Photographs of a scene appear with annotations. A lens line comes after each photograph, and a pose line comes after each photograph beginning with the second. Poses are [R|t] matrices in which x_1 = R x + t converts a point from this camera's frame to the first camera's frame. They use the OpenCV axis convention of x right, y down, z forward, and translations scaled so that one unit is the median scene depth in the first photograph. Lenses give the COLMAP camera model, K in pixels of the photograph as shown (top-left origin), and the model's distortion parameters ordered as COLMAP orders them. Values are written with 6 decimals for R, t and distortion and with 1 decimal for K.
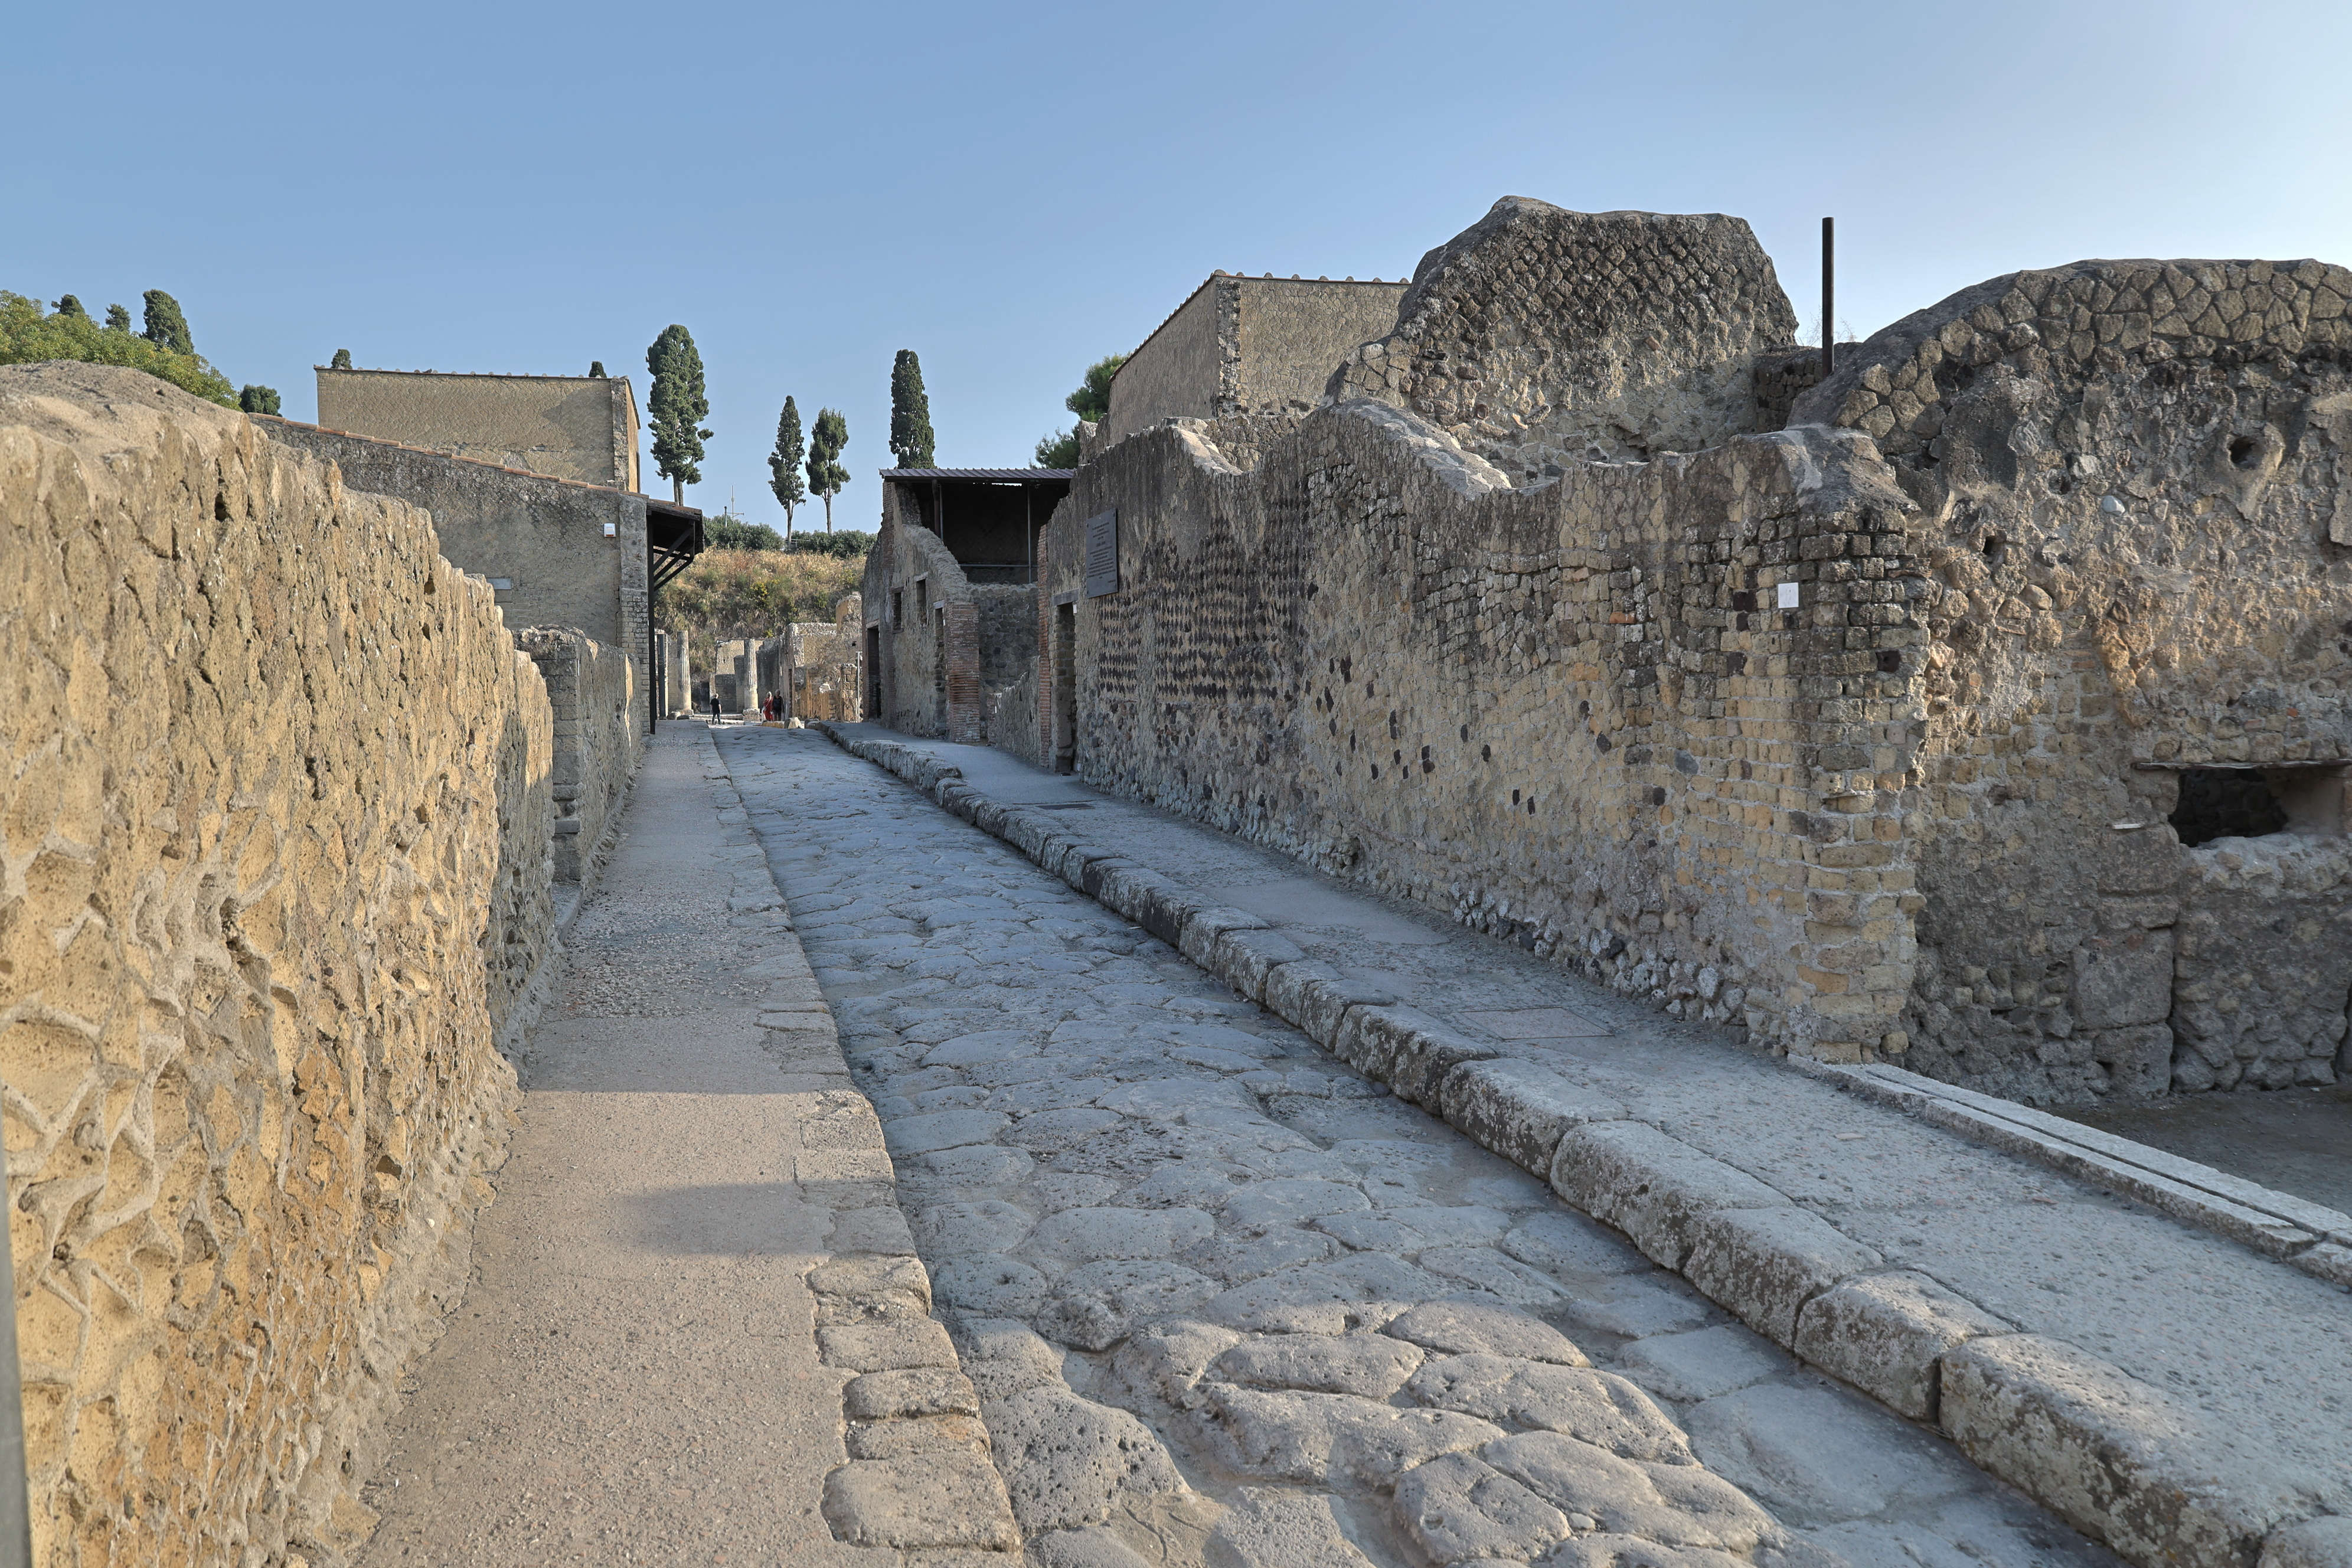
lens RADIAL K [[1725.2, 0, 1176.5], [0, 1725.2, 765.6], [0, 0, 1]] dist [0.021031, -0.009849]
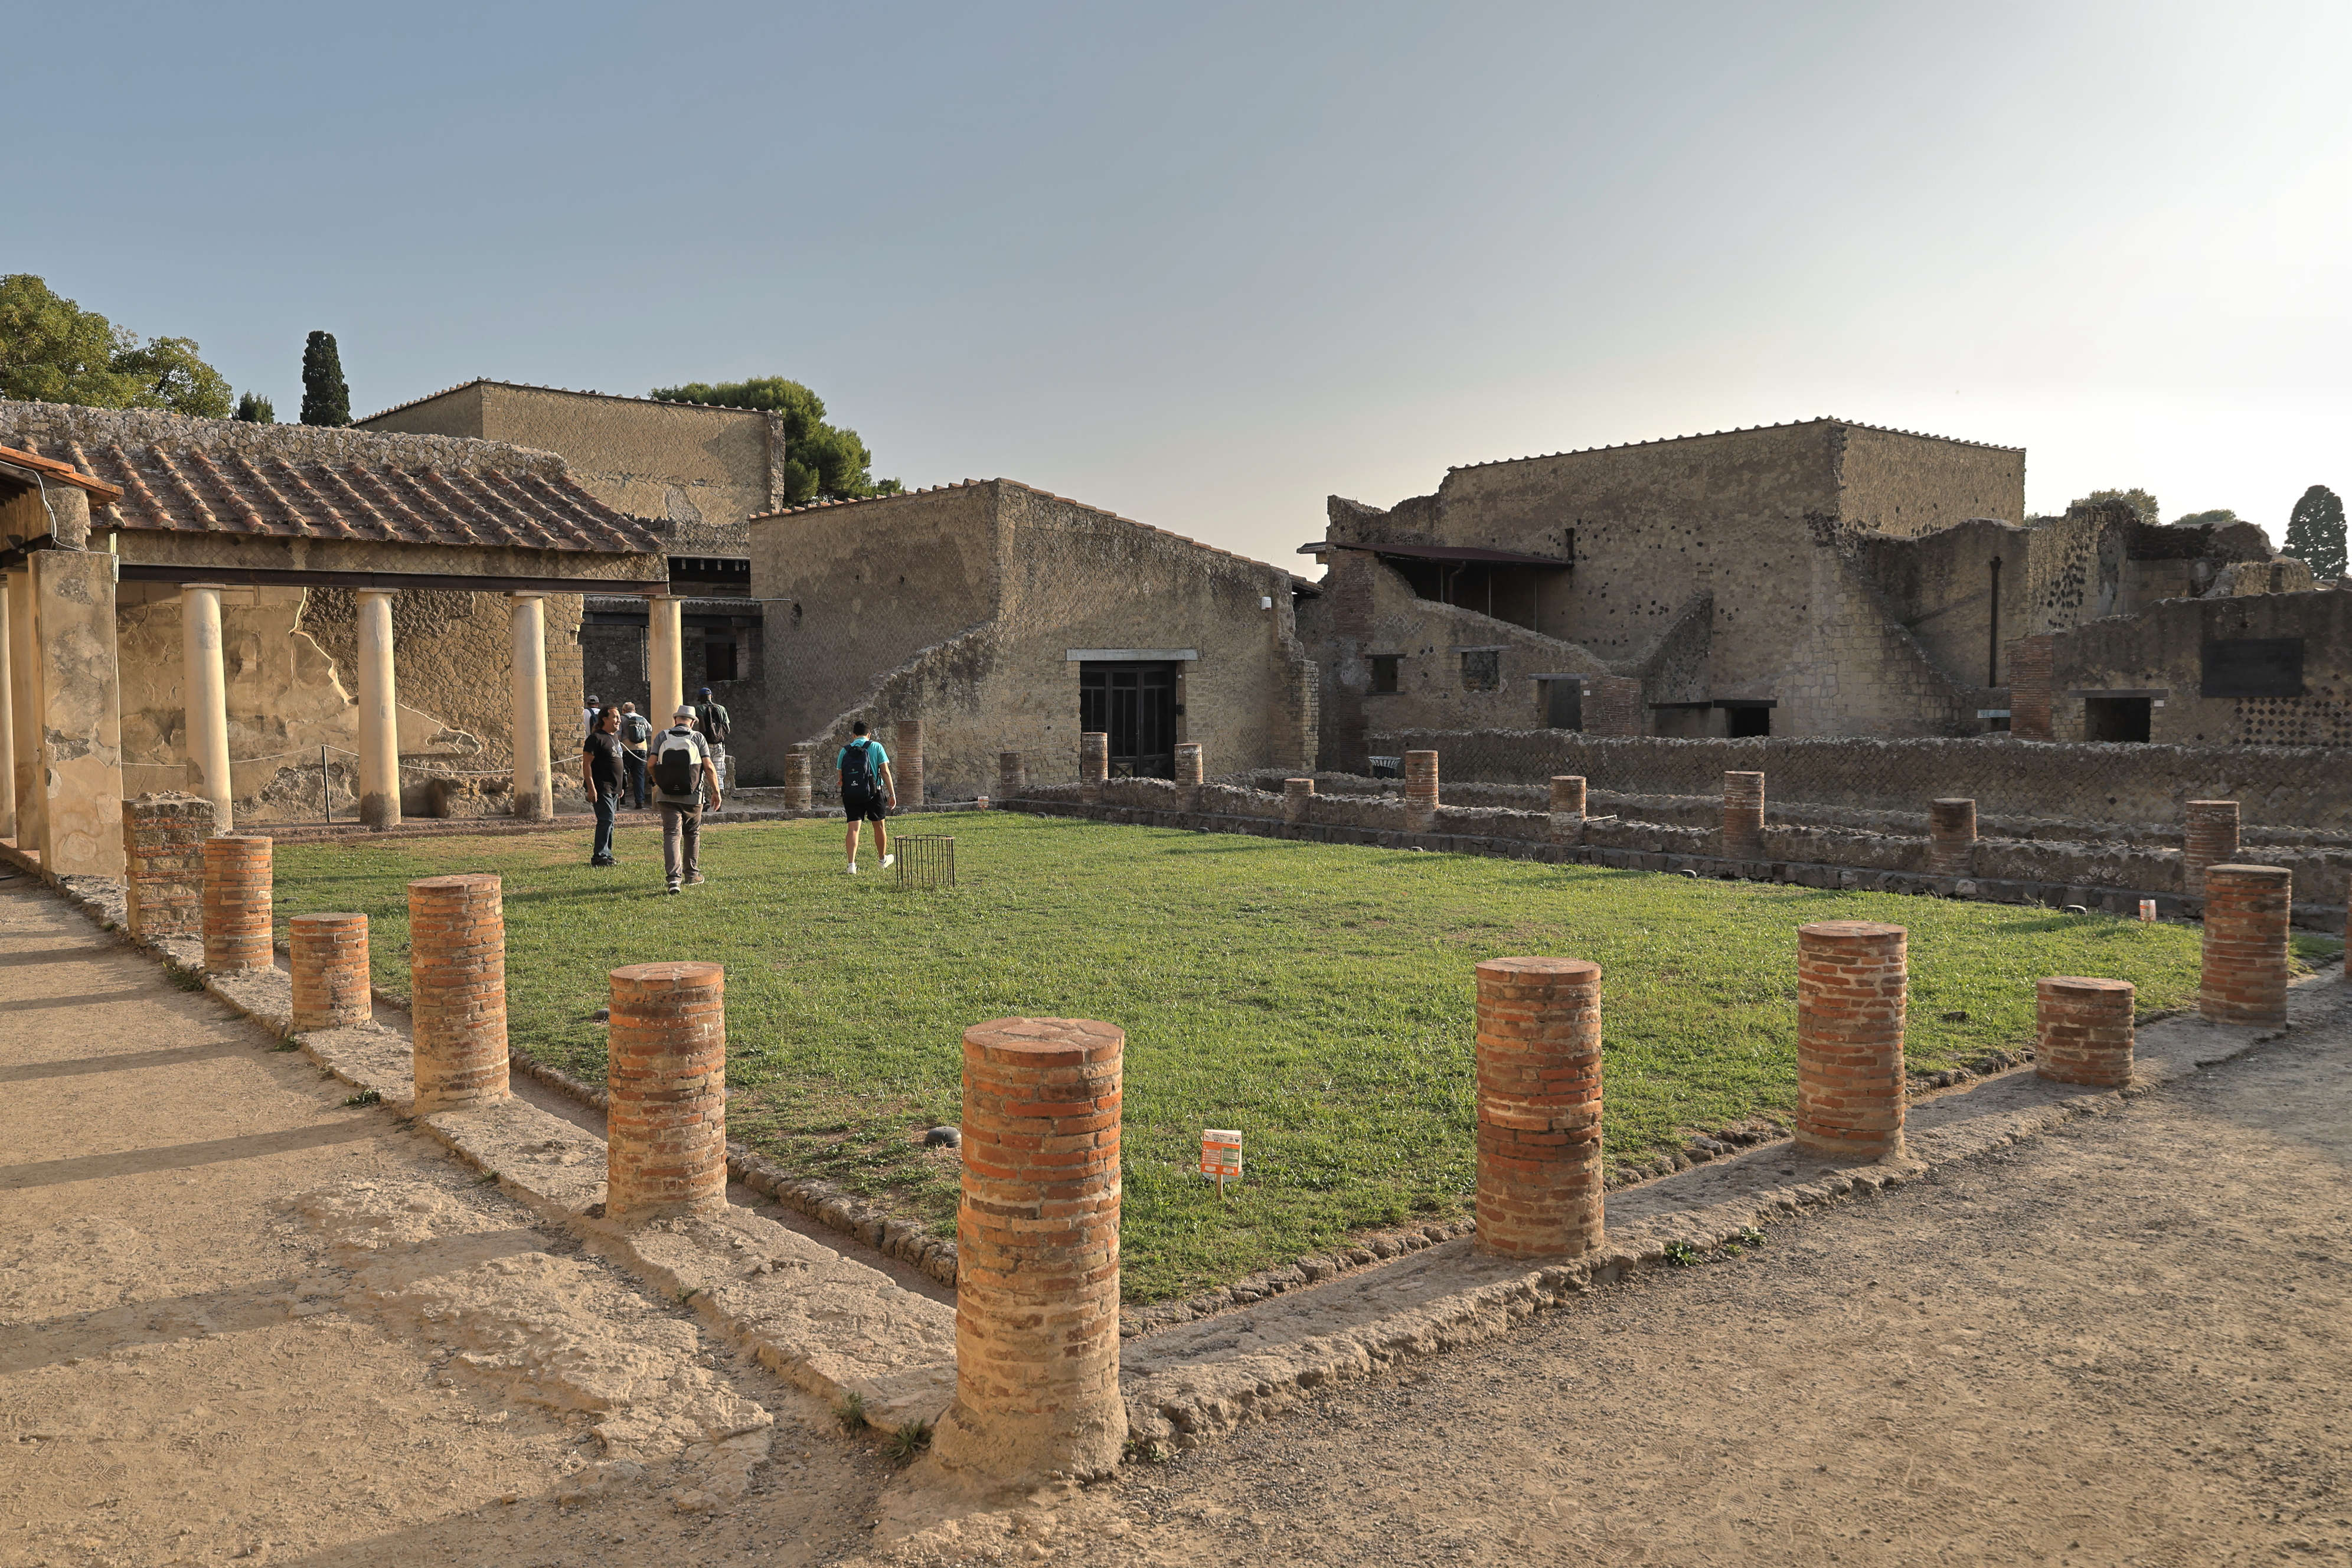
lens RADIAL K [[1683.1, 0, 1178.5], [0, 1683.1, 785.2], [0, 0, 1]] dist [-0.006428, -0.002229]
pose [[0.885474, -0.026297, 0.463944, -3.824798], [0.022289, 0.999652, 0.014121, -0.182329], [-0.464154, -0.002163, 0.885752, 0.511605]]
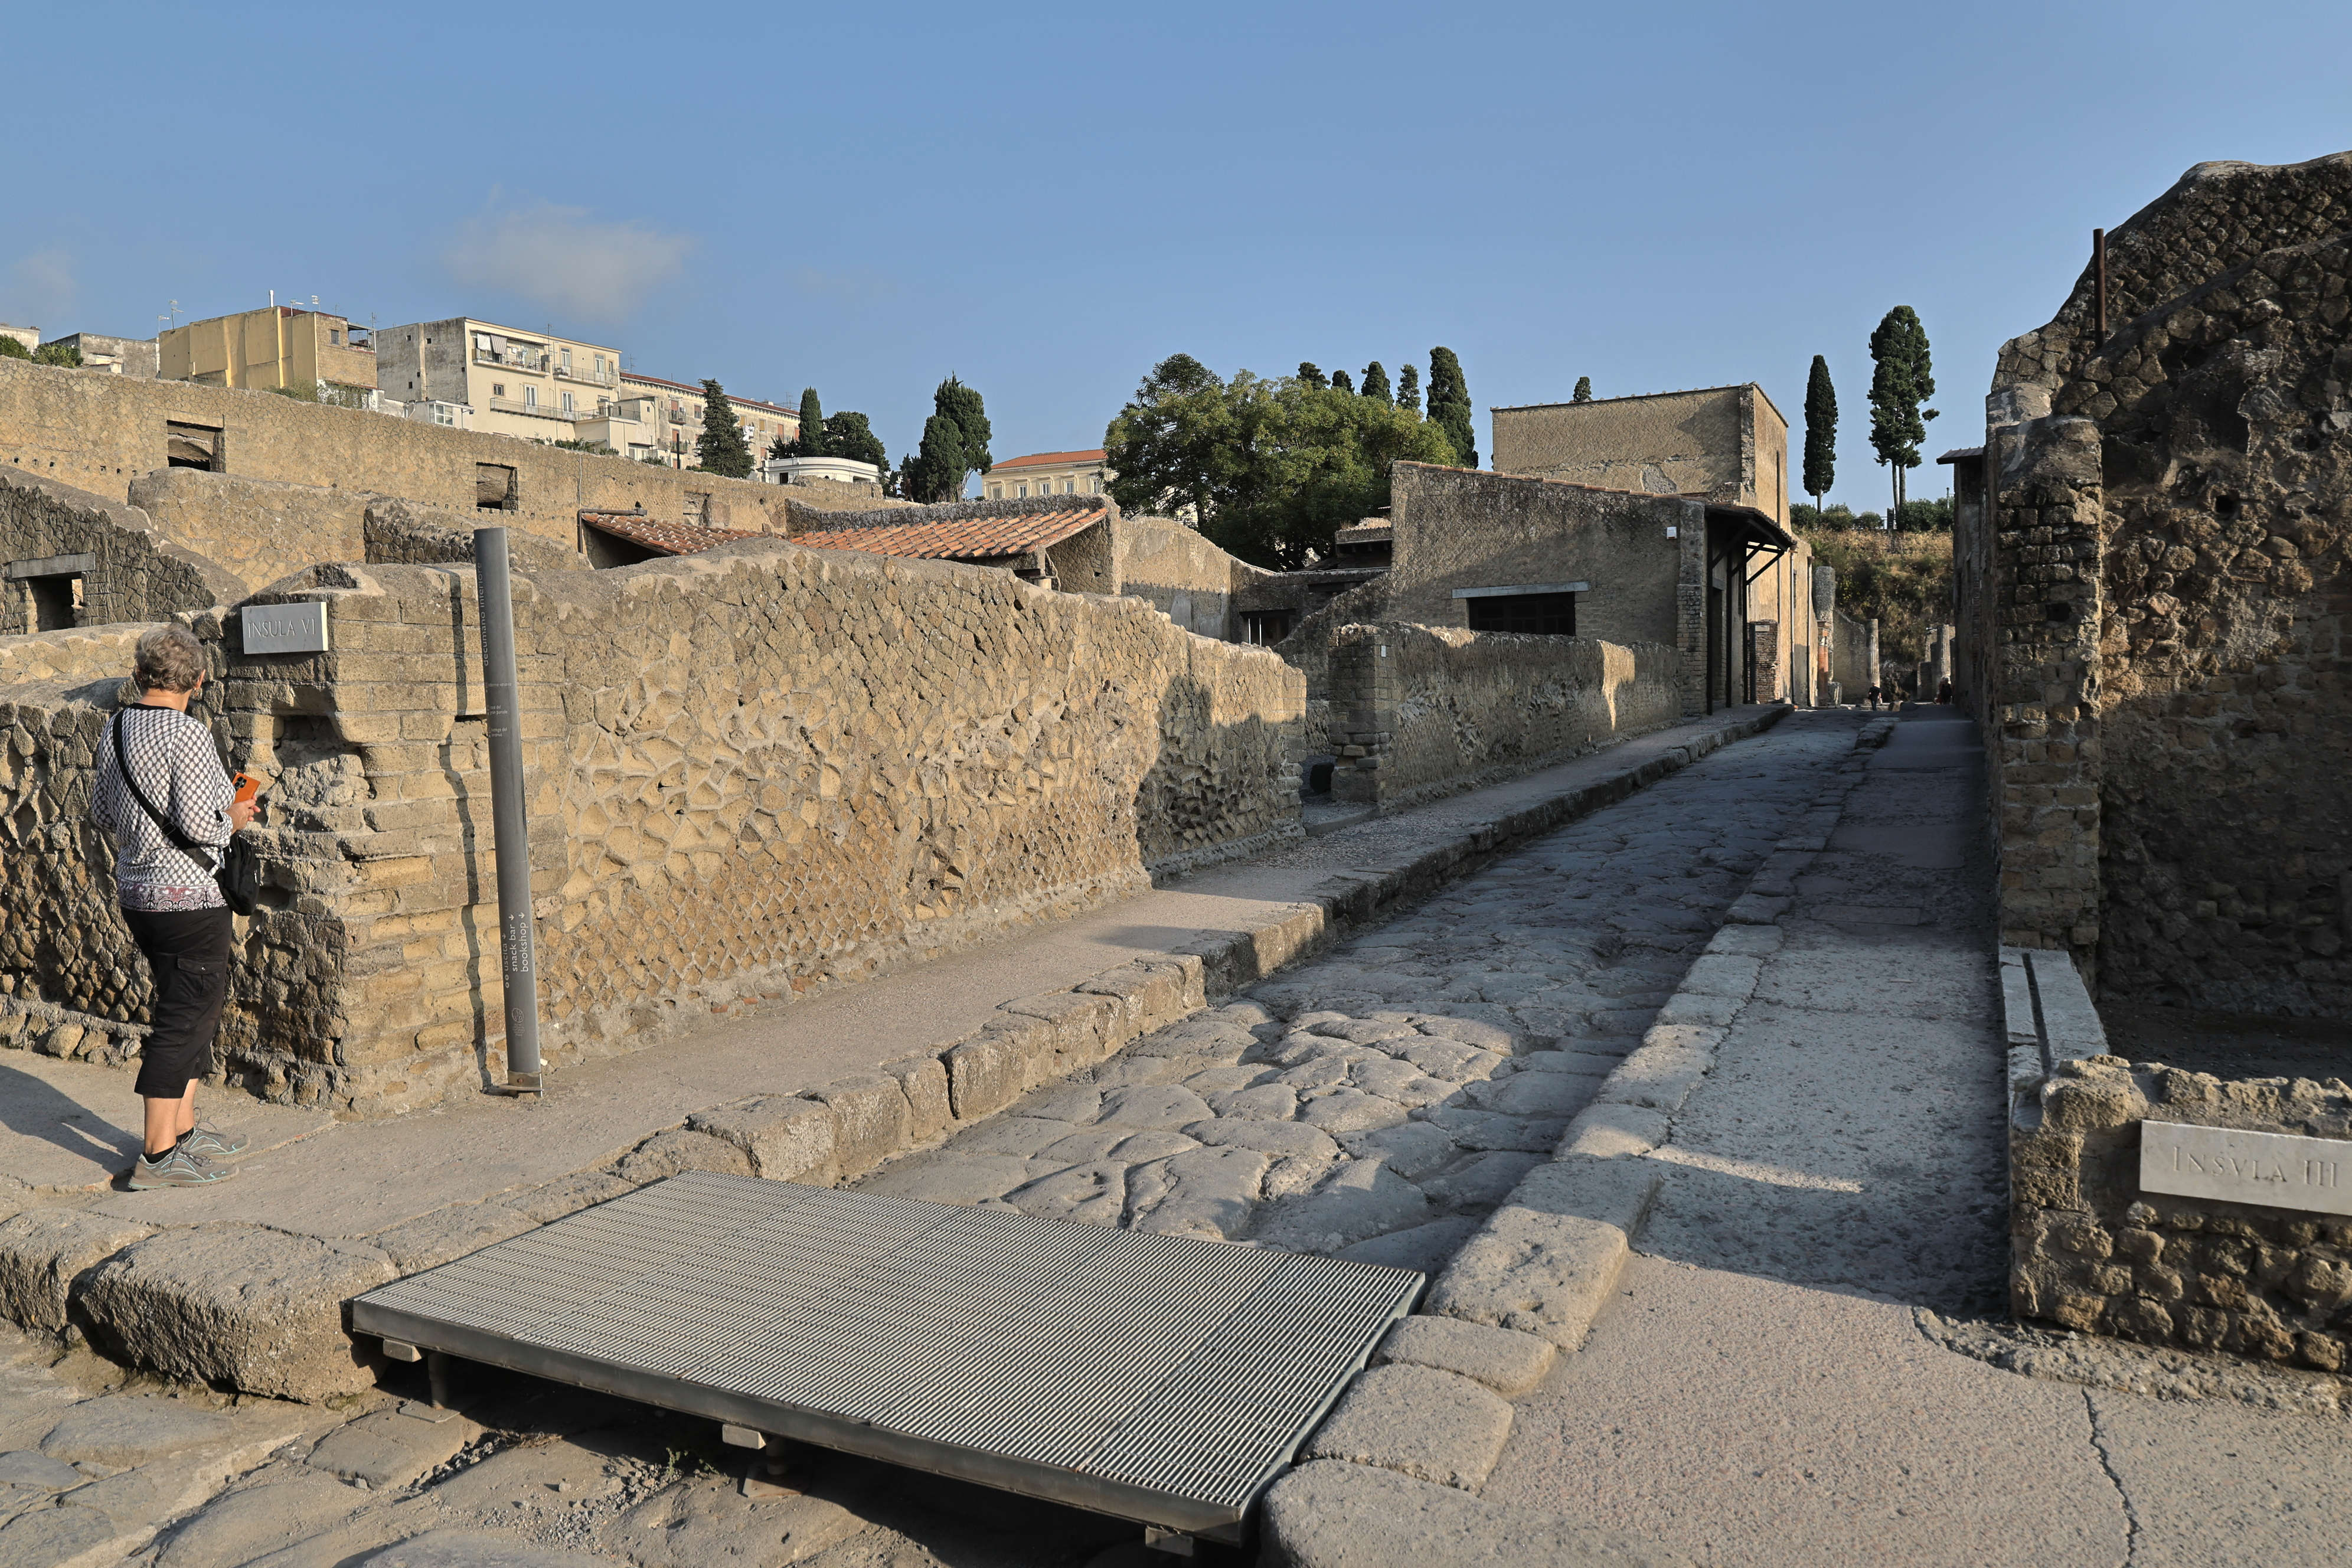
lens RADIAL K [[1725.2, 0, 1169.0], [0, 1725.2, 785.1], [0, 0, 1]] dist [0.021031, -0.009849]
pose [[0.763653, 0.024926, -0.645146, 0.669019], [-0.015515, 0.999674, 0.020259, 0.041427], [0.645441, -0.005461, 0.763791, -0.291016]]
